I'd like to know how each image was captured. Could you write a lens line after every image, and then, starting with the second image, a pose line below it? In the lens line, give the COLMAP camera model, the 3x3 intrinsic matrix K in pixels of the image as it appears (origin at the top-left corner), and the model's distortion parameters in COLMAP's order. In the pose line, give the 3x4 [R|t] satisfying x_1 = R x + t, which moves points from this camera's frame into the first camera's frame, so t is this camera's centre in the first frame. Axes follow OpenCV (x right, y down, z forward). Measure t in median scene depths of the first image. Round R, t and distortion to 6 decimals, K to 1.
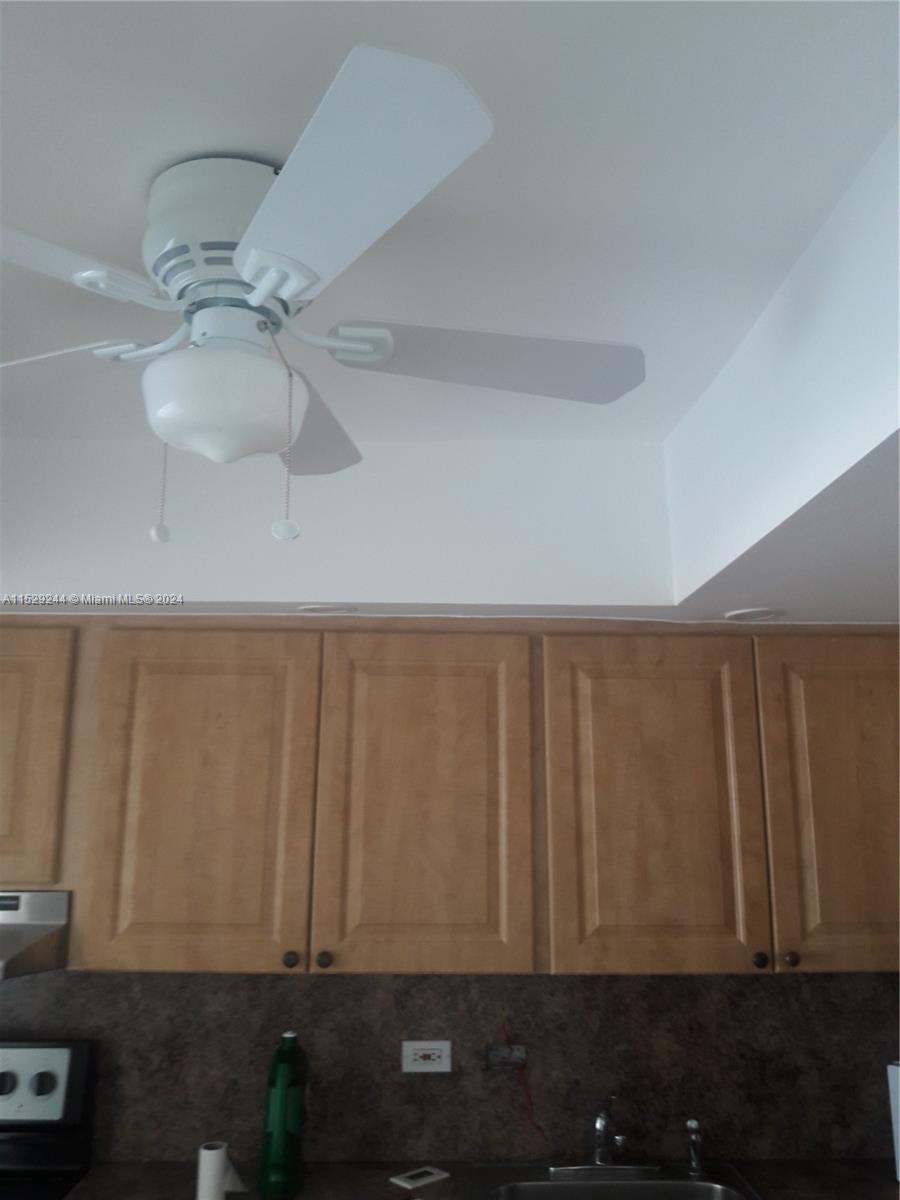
lens RADIAL K [[980.3, 0, 450.0], [0, 980.3, 600.0], [0, 0, 1]] dist [-0.007918, 0.001556]
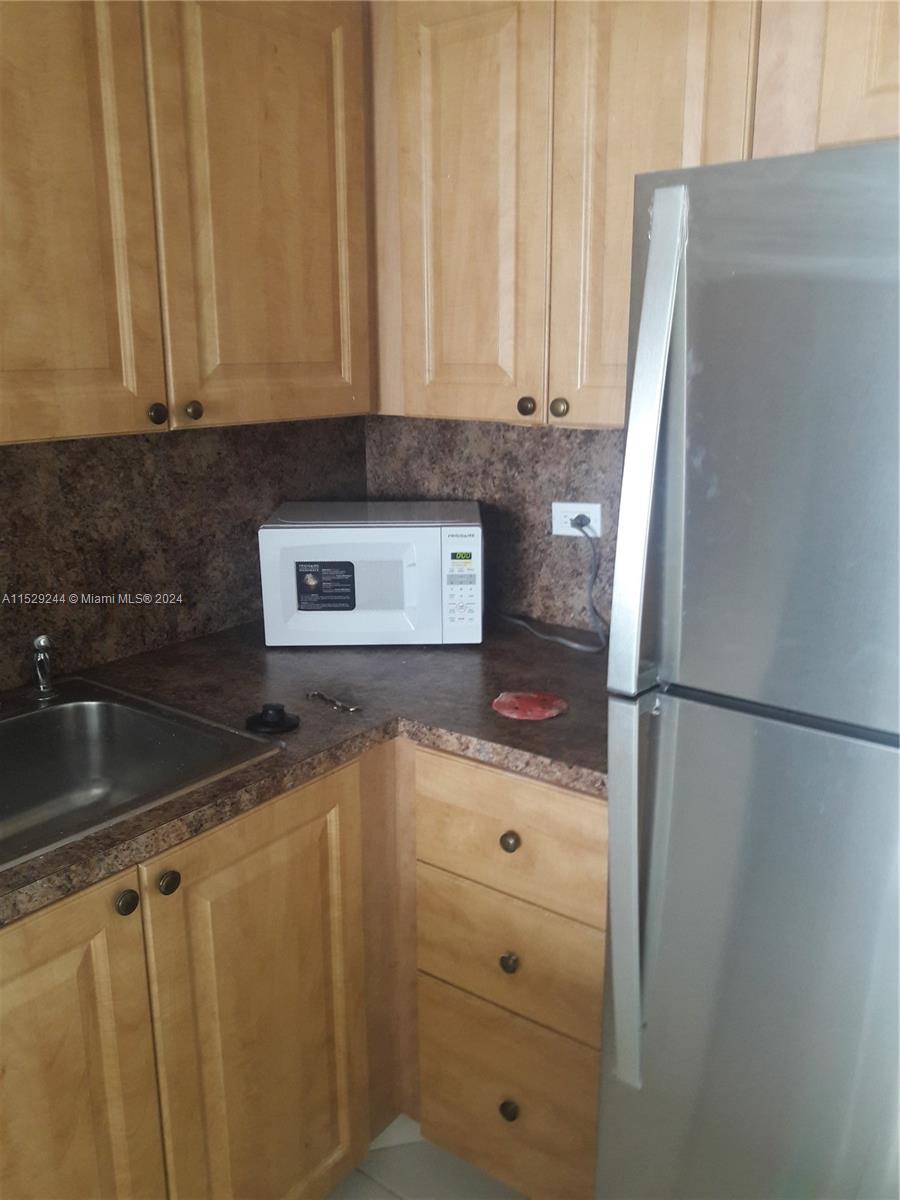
lens RADIAL K [[980.3, 0, 450.0], [0, 980.3, 600.0], [0, 0, 1]] dist [-0.007918, 0.001556]
pose [[0.625457, -0.192287, 0.756194, -0.039484], [-0.175540, 0.909636, 0.376495, 0.059326], [-0.760256, -0.368224, 0.535184, 0.129377]]
